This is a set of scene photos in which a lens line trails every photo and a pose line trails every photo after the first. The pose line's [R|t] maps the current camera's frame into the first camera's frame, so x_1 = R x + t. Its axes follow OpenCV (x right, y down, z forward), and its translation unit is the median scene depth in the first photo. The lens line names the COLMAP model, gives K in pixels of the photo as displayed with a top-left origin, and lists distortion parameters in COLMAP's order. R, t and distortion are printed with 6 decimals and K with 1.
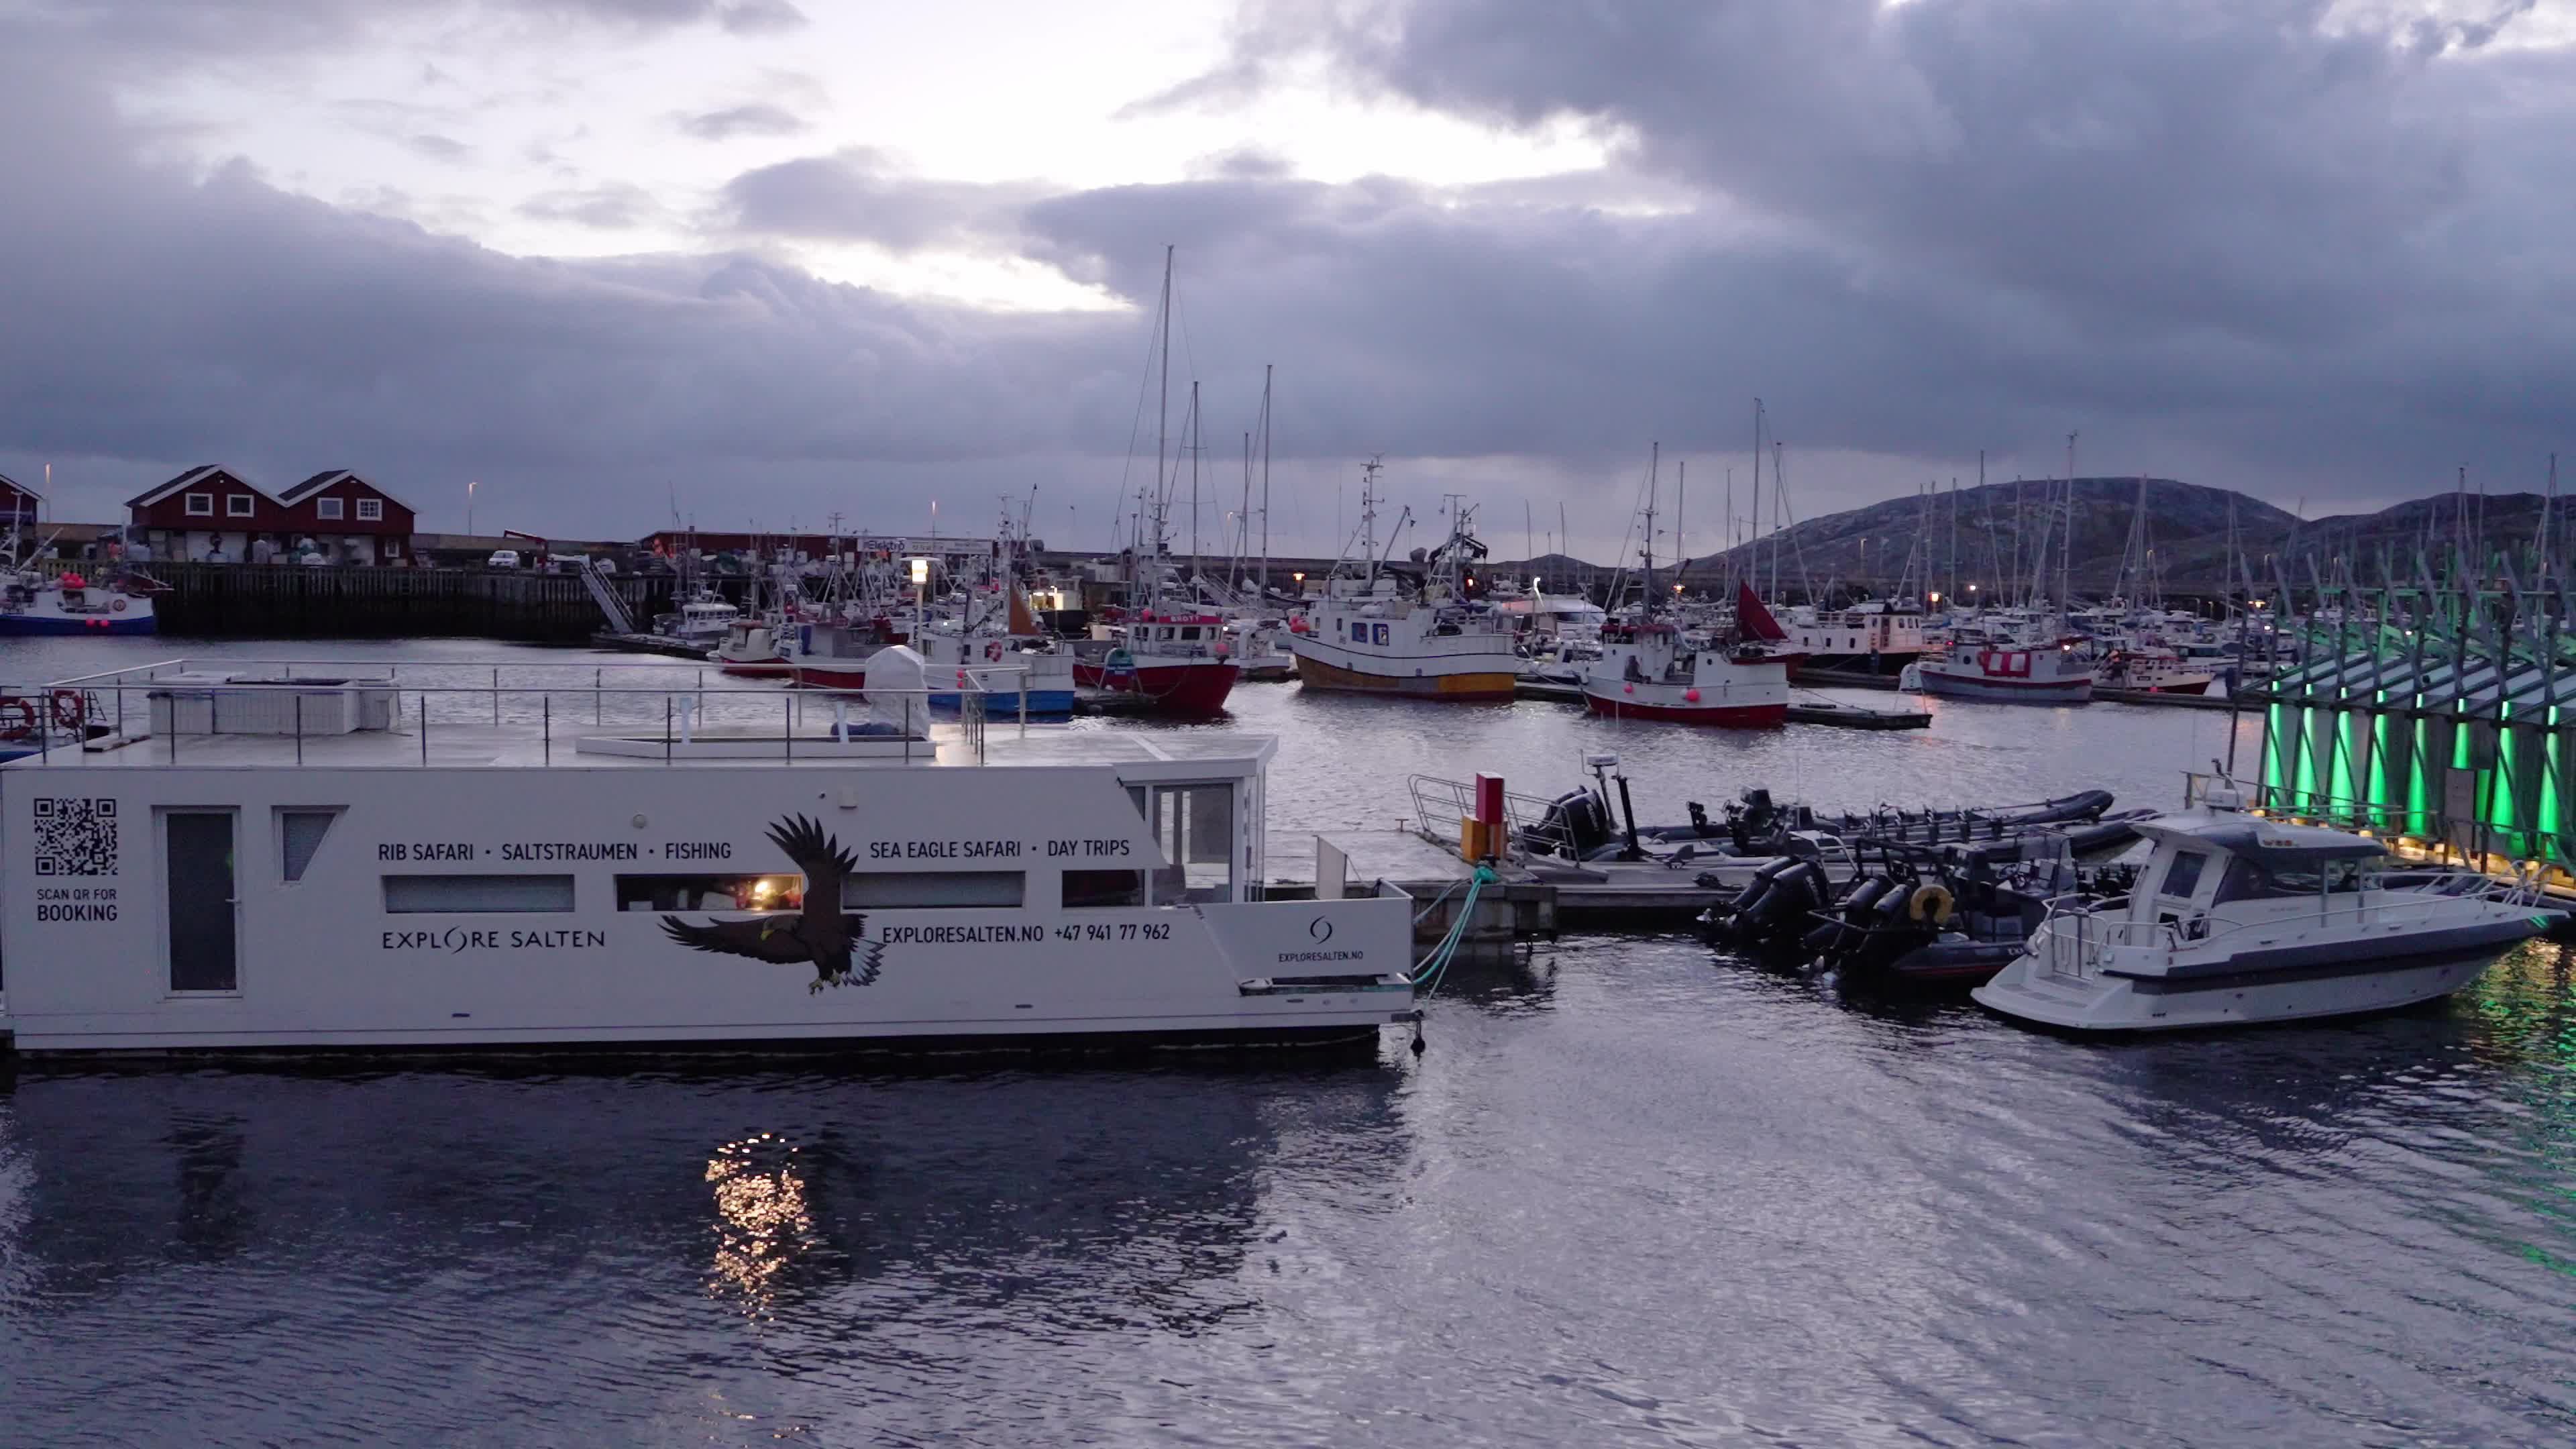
lens RADIAL K [[2155.4, 0, 1288.0], [0, 2155.4, 724.5], [0, 0, 1]] dist [-0.059271, -0.001535]
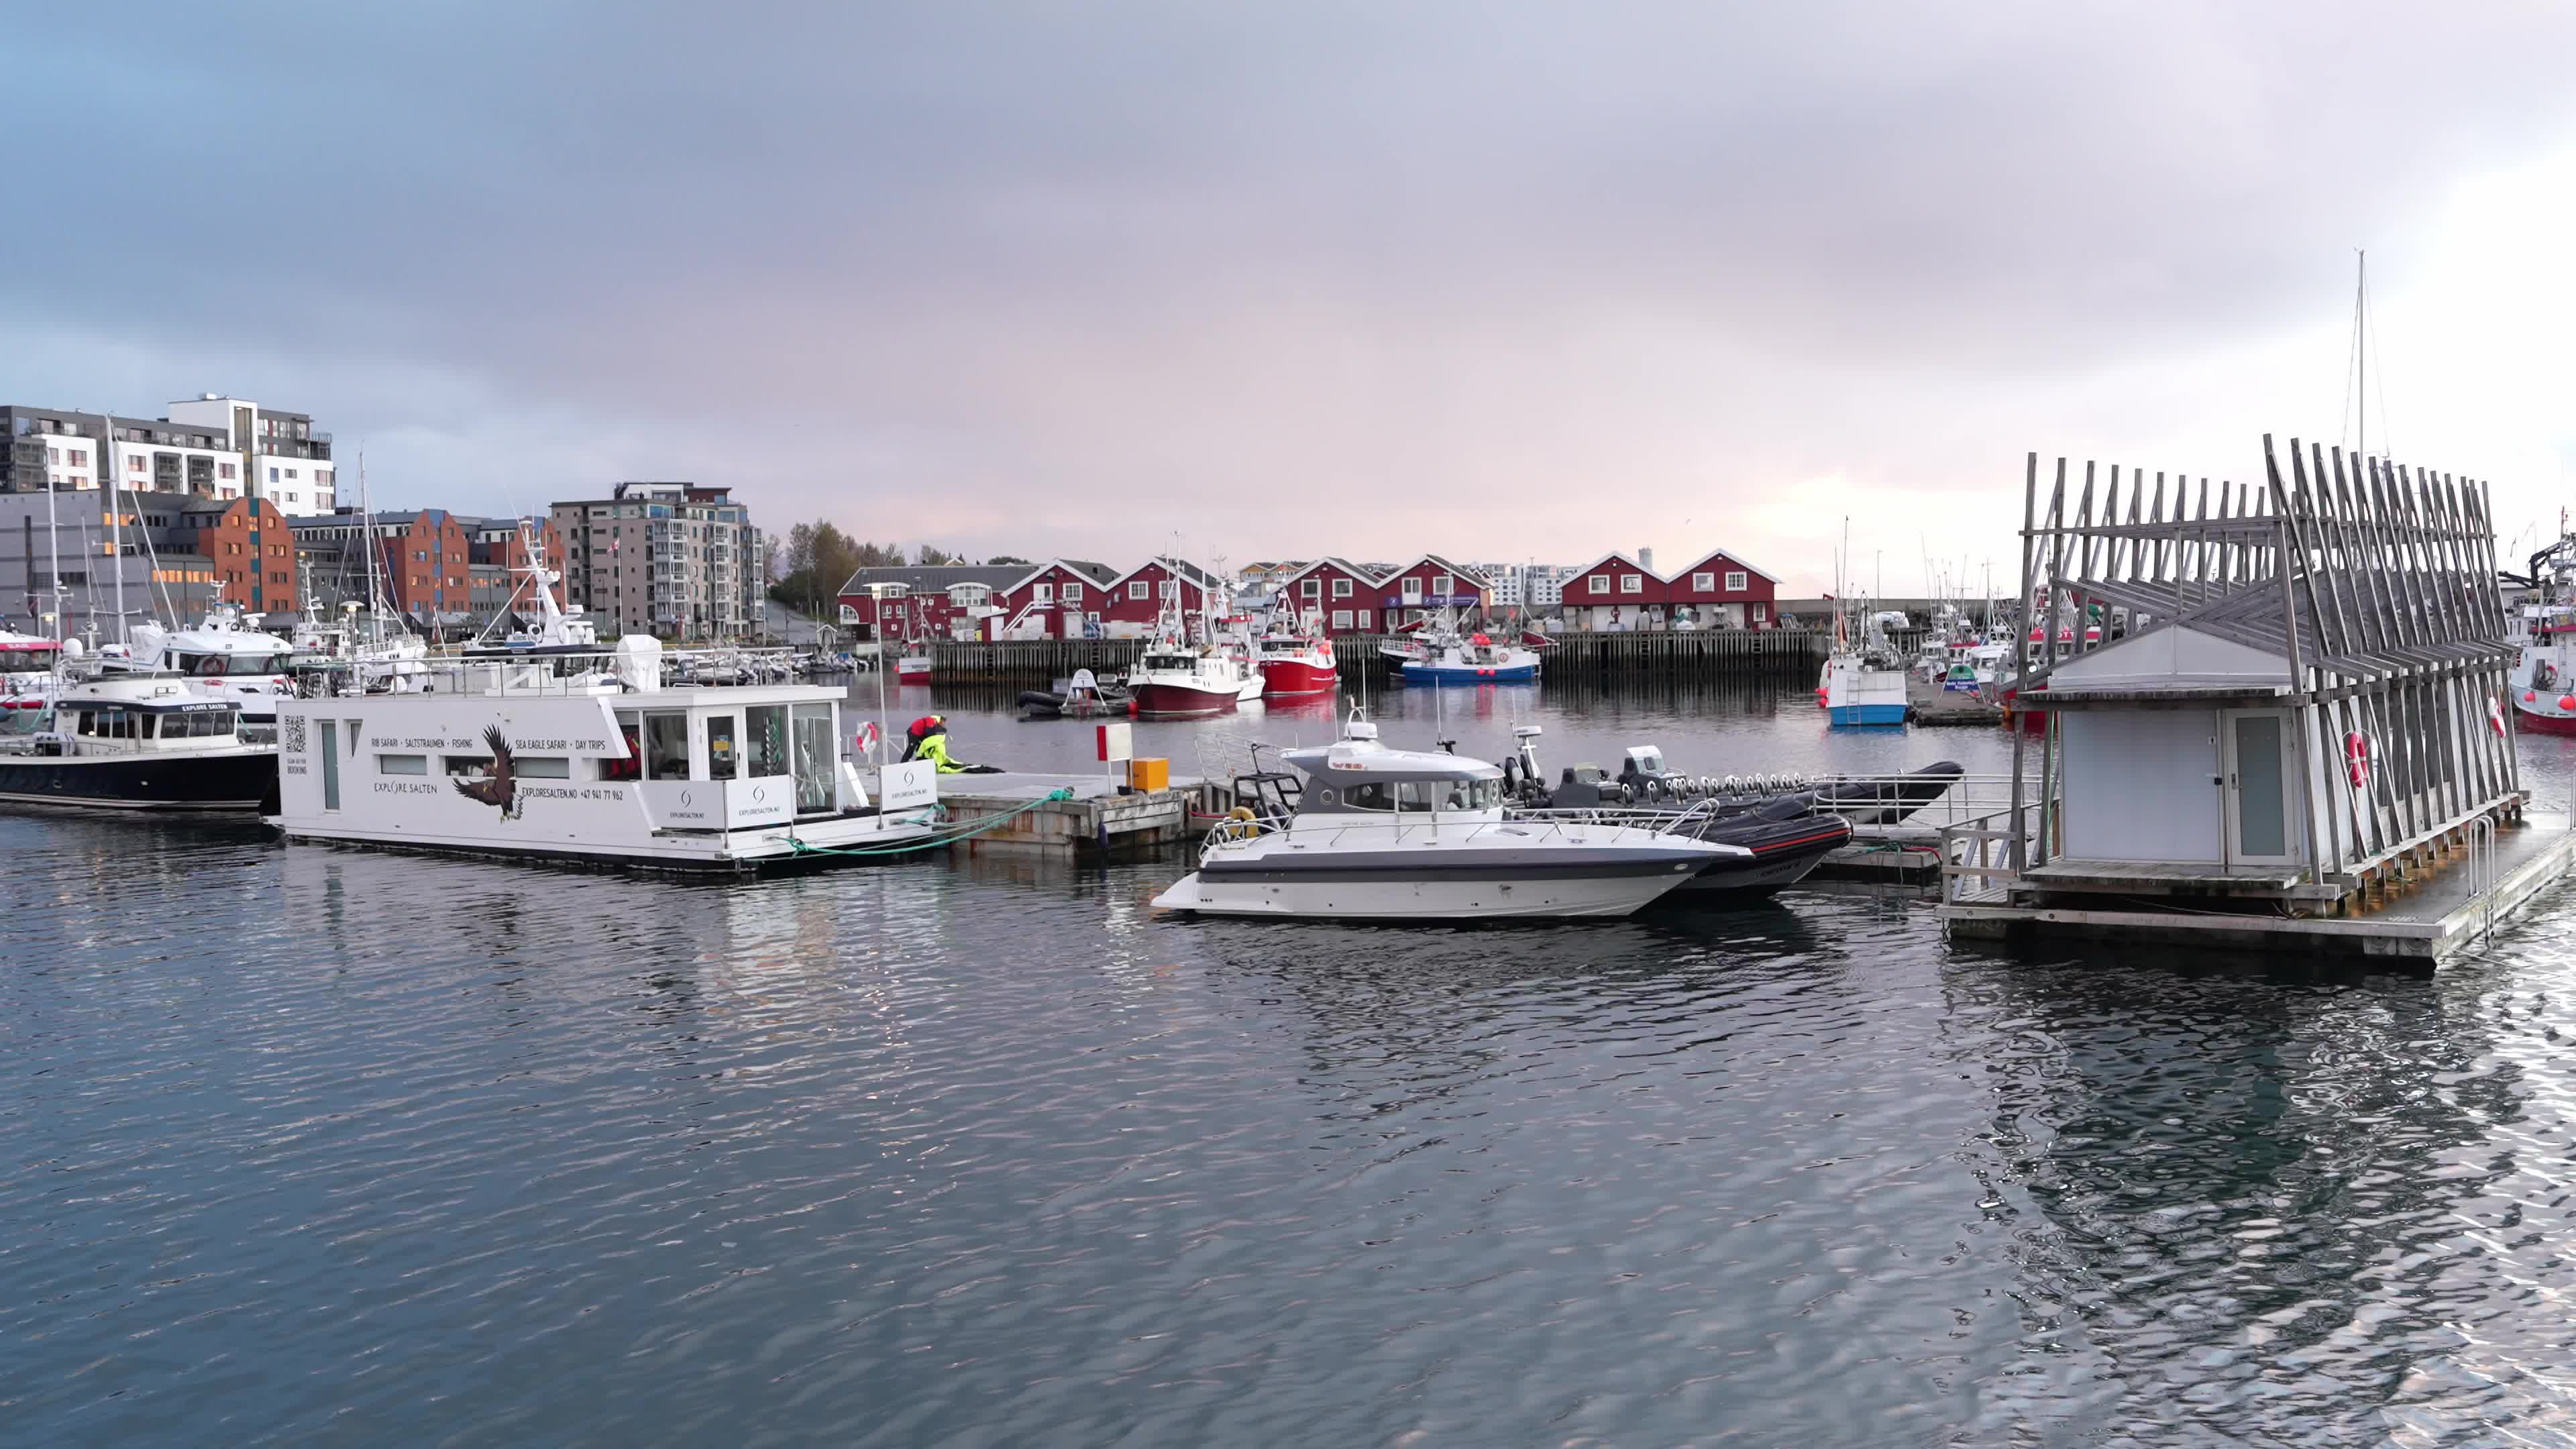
lens RADIAL K [[2145.0, 0, 1288.0], [0, 2145.0, 724.5], [0, 0, 1]] dist [-0.125056, 0.000646]
pose [[0.678500, -0.011586, -0.734509, 0.439831], [-0.014054, 0.999488, -0.028747, 0.023336], [0.734466, 0.029827, 0.677990, 0.073676]]
